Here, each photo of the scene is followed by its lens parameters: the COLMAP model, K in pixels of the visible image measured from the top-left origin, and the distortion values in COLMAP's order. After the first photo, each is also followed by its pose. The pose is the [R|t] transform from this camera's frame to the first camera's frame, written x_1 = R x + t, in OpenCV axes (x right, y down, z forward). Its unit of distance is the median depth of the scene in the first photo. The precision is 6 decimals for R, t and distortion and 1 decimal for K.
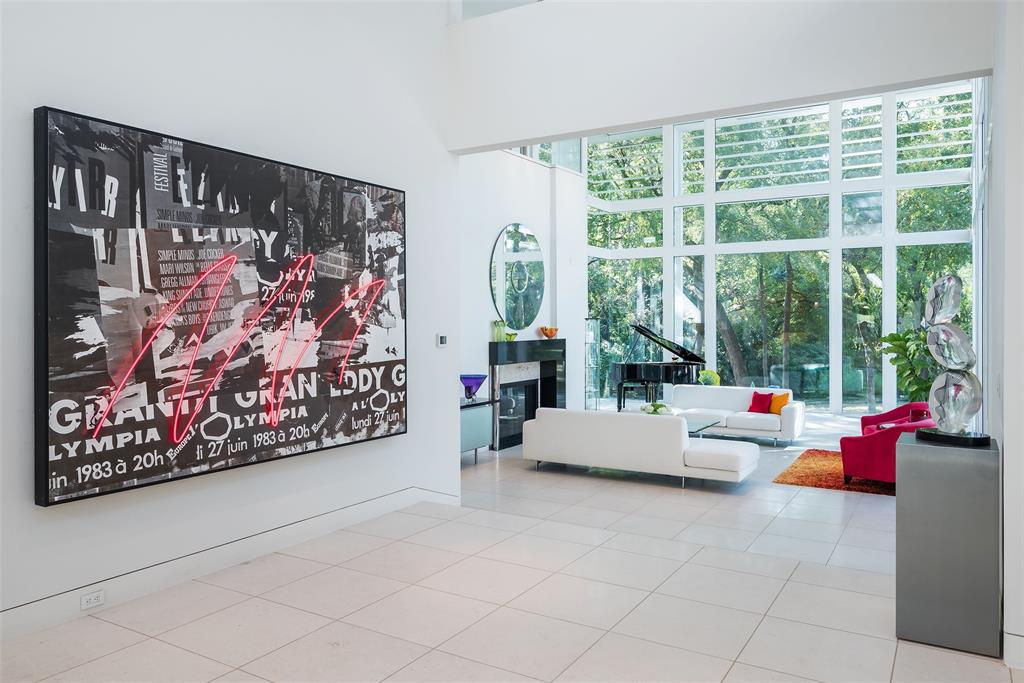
lens RADIAL K [[694.7, 0, 512.2], [0, 694.7, 335.0], [0, 0, 1]] dist [-0.002177, 0.000169]
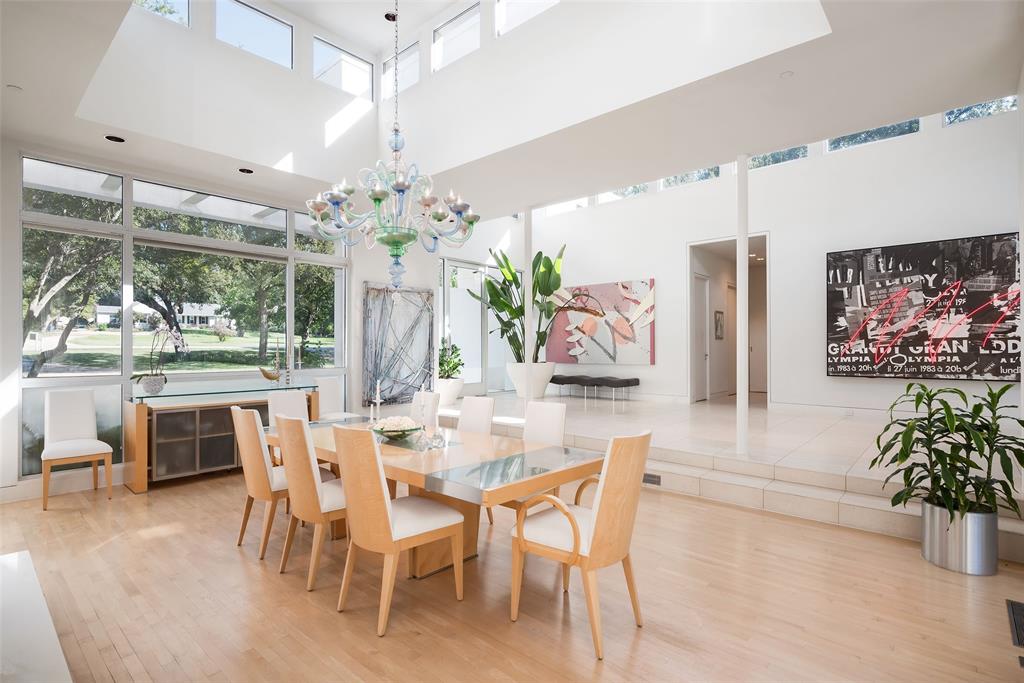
lens RADIAL K [[505.9, 0, 512.1], [0, 505.9, 337.8], [0, 0, 1]] dist [0.000023, 0.000070]
pose [[-0.208121, 0.002560, -0.978100, 1.535514], [-0.003288, 0.999989, 0.003316, 0.051626], [0.978098, 0.003906, -0.208110, 0.039211]]
